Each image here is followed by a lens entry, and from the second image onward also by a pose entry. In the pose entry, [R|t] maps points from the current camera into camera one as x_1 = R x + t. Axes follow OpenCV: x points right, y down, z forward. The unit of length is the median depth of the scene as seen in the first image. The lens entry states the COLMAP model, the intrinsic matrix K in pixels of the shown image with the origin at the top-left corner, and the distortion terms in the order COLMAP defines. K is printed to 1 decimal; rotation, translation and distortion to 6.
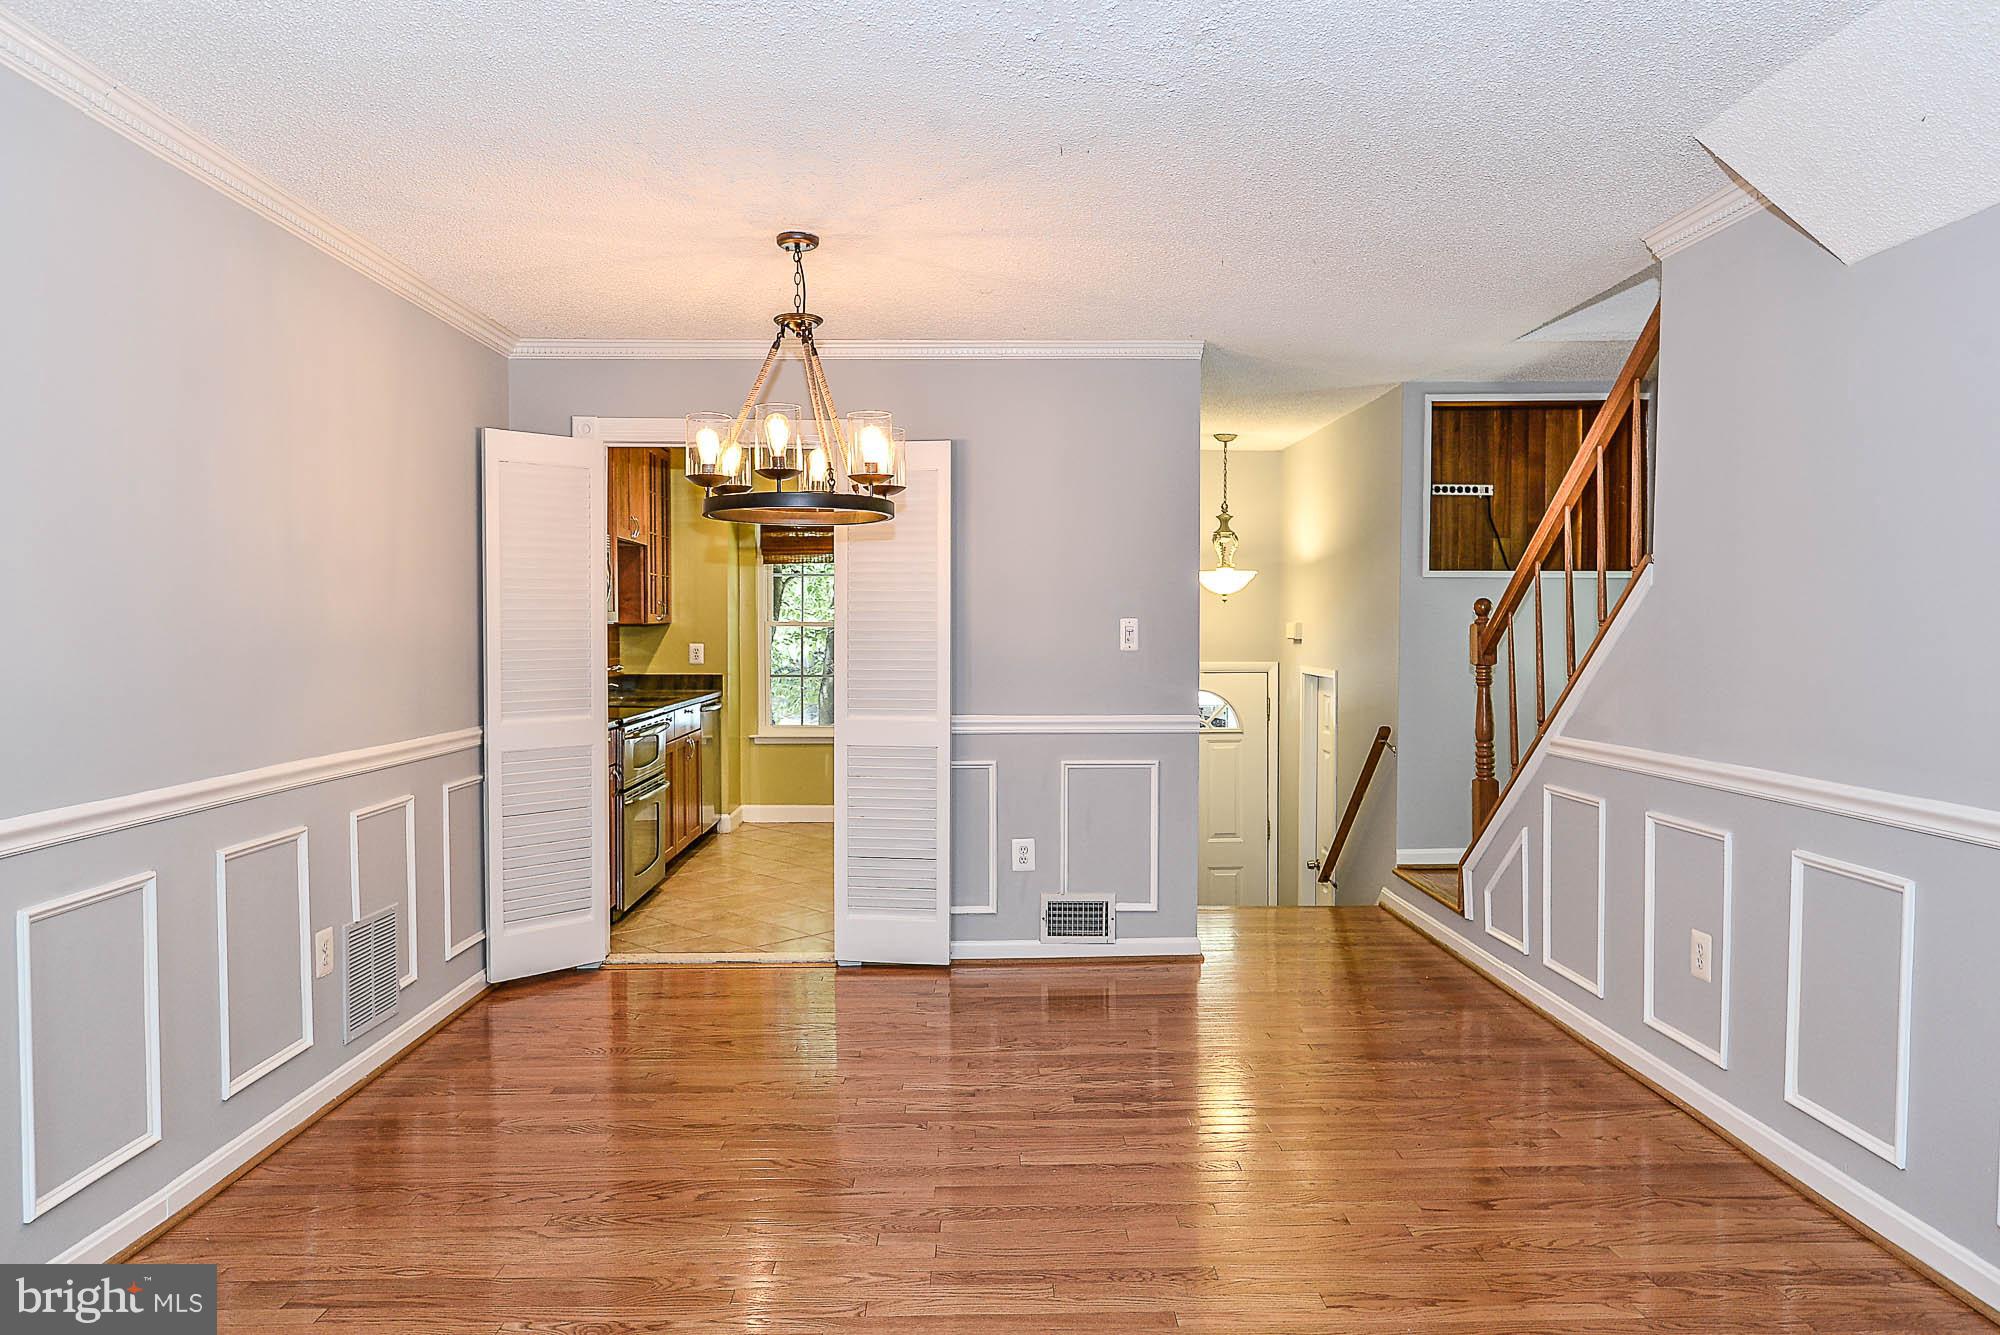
lens RADIAL K [[1265.7, 0, 1013.1], [0, 1265.7, 665.0], [0, 0, 1]] dist [-0.014685, 0.000784]
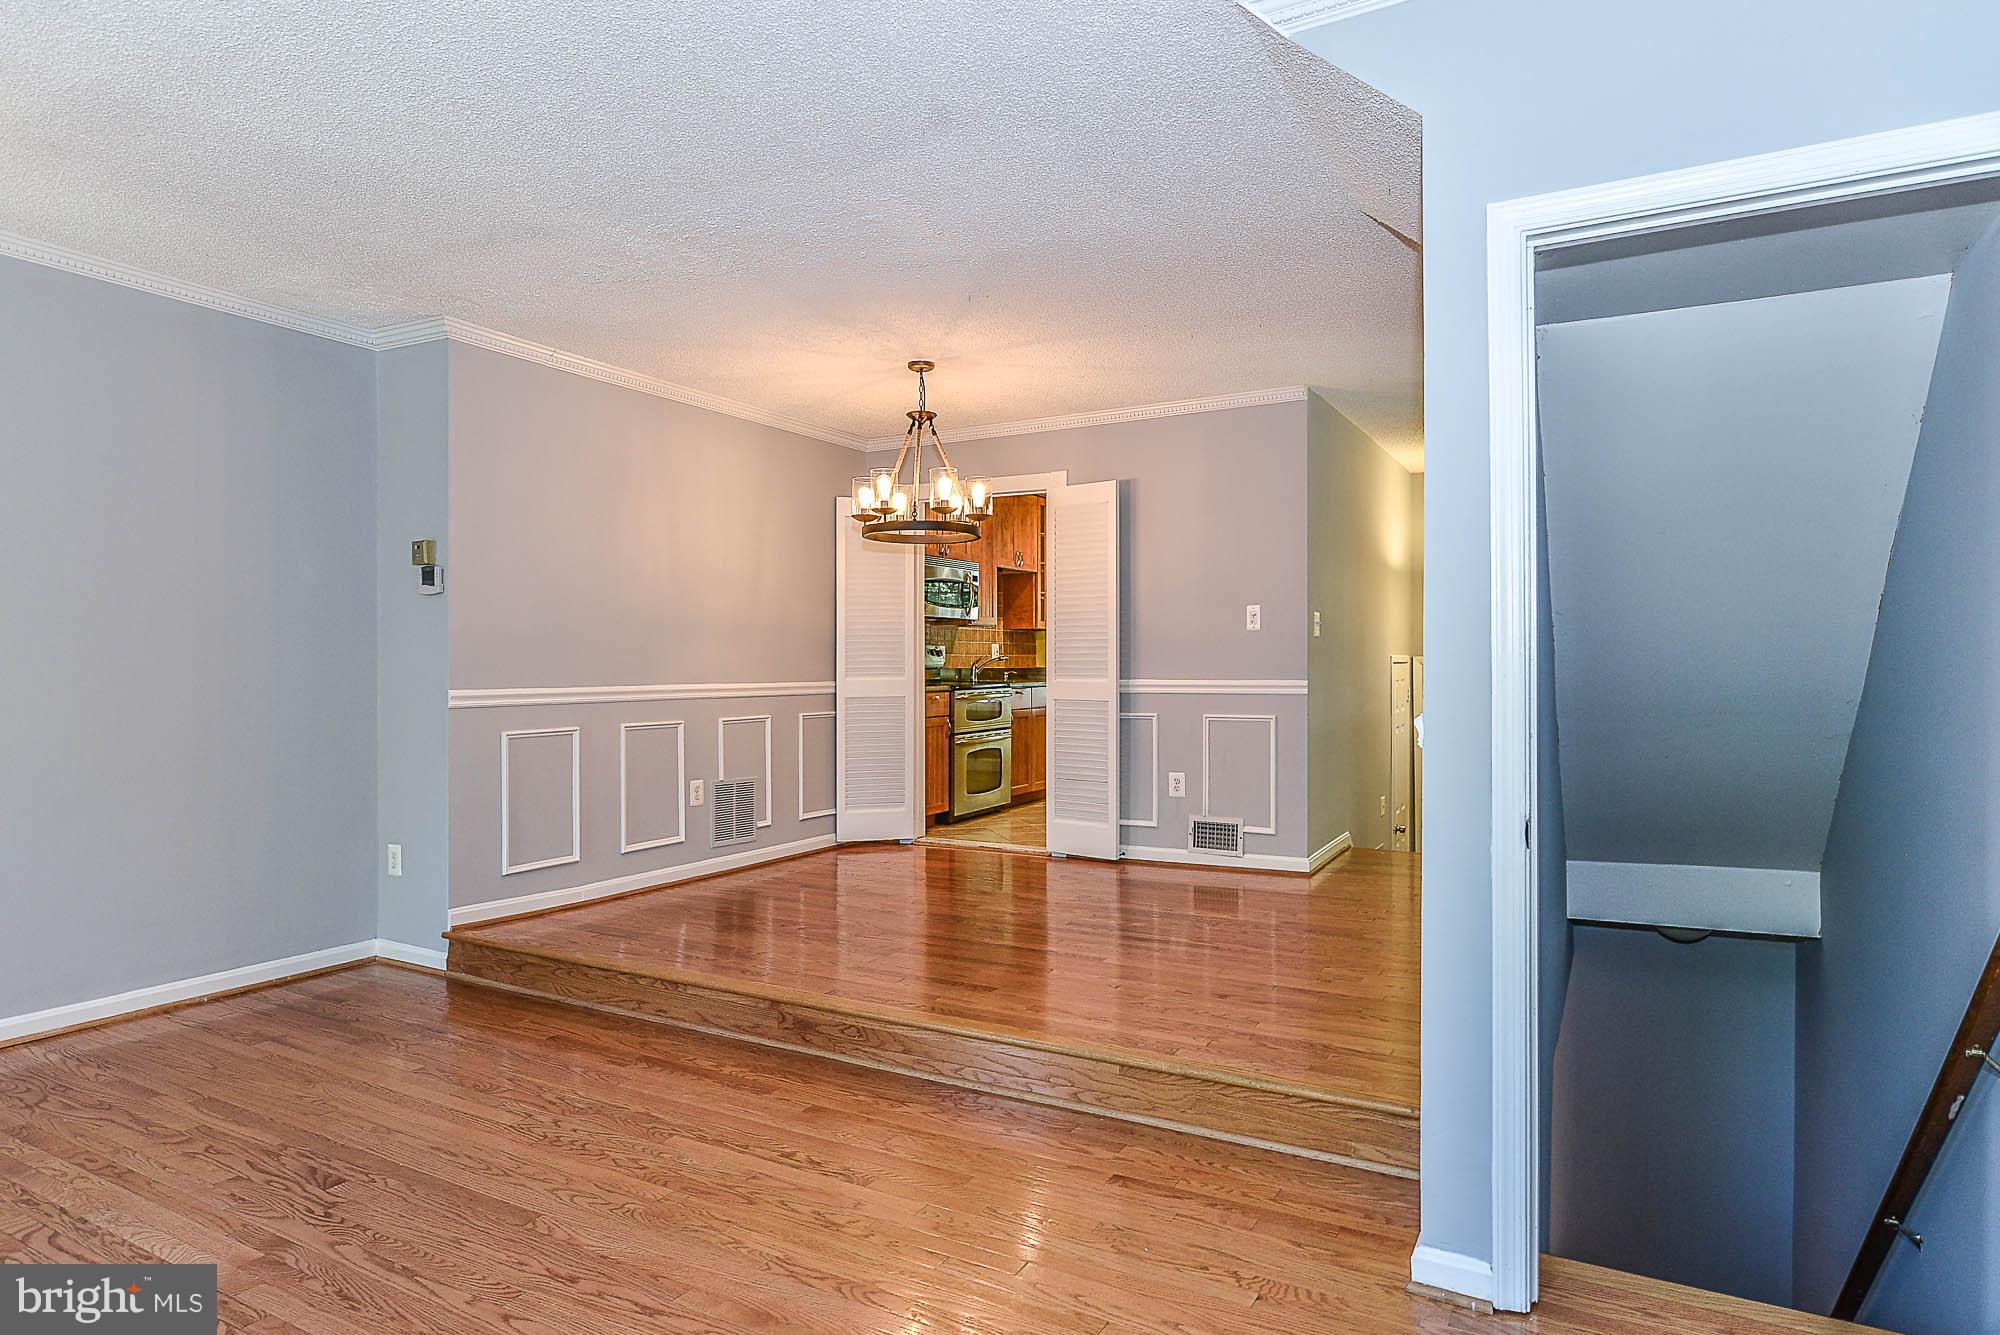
lens RADIAL K [[1132.2, 0, 1011.9], [0, 1132.2, 668.1], [0, 0, 1]] dist [-0.011230, 0.001005]
pose [[0.858804, -0.001424, -0.512302, 0.471613], [-0.011593, 0.999686, -0.022212, 0.055878], [0.512172, 0.025015, 0.858518, -0.116609]]
